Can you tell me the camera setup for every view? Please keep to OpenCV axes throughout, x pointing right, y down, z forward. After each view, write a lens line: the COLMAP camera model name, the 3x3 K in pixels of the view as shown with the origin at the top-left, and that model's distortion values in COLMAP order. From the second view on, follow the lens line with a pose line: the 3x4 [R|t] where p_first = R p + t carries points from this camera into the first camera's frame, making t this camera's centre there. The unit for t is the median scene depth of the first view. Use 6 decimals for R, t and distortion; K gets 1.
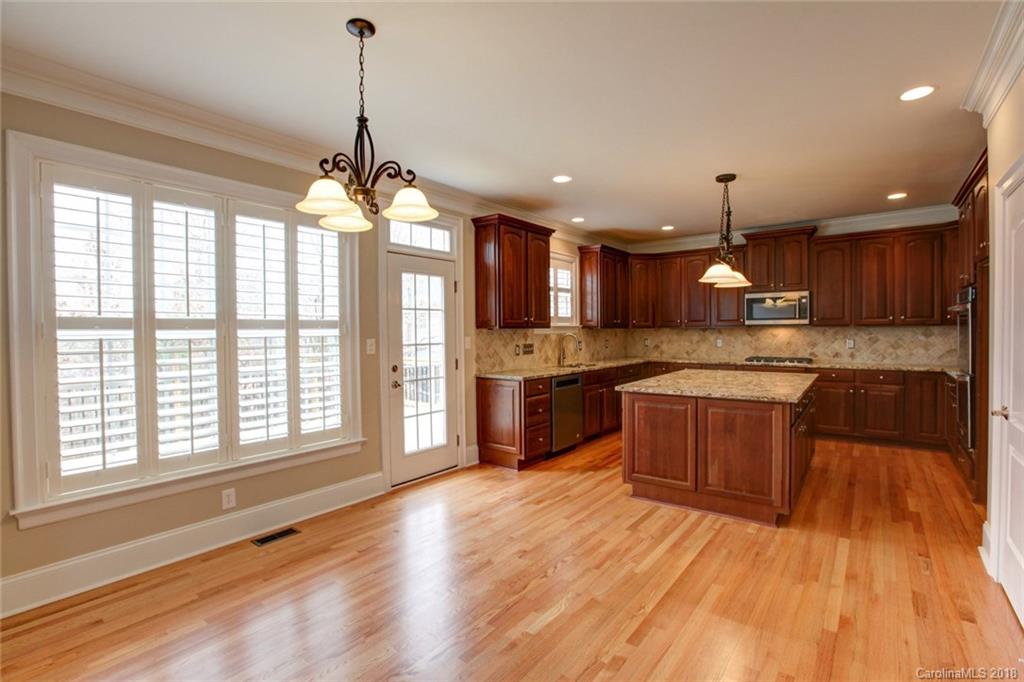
lens RADIAL K [[475.1, 0, 518.7], [0, 475.1, 339.9], [0, 0, 1]] dist [-0.037972, 0.009160]
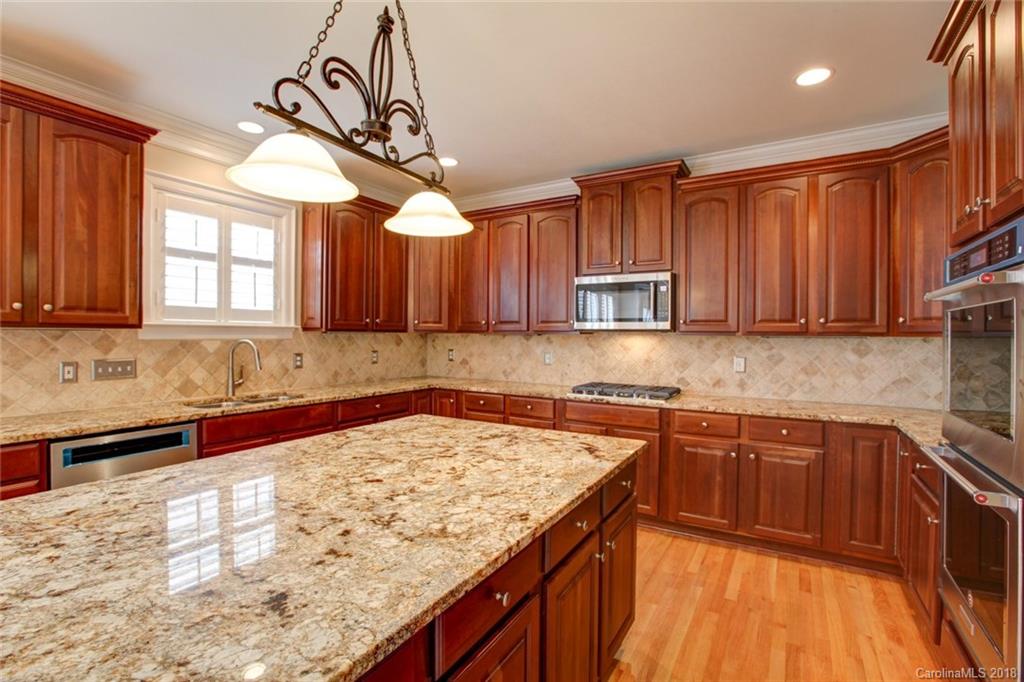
lens RADIAL K [[475.1, 0, 521.3], [0, 475.1, 339.1], [0, 0, 1]] dist [-0.037972, 0.009160]
pose [[0.992283, 0.016921, 0.122837, 0.372518], [-0.015469, 0.999799, -0.012765, -0.012566], [-0.123029, 0.010766, 0.992345, 0.453798]]
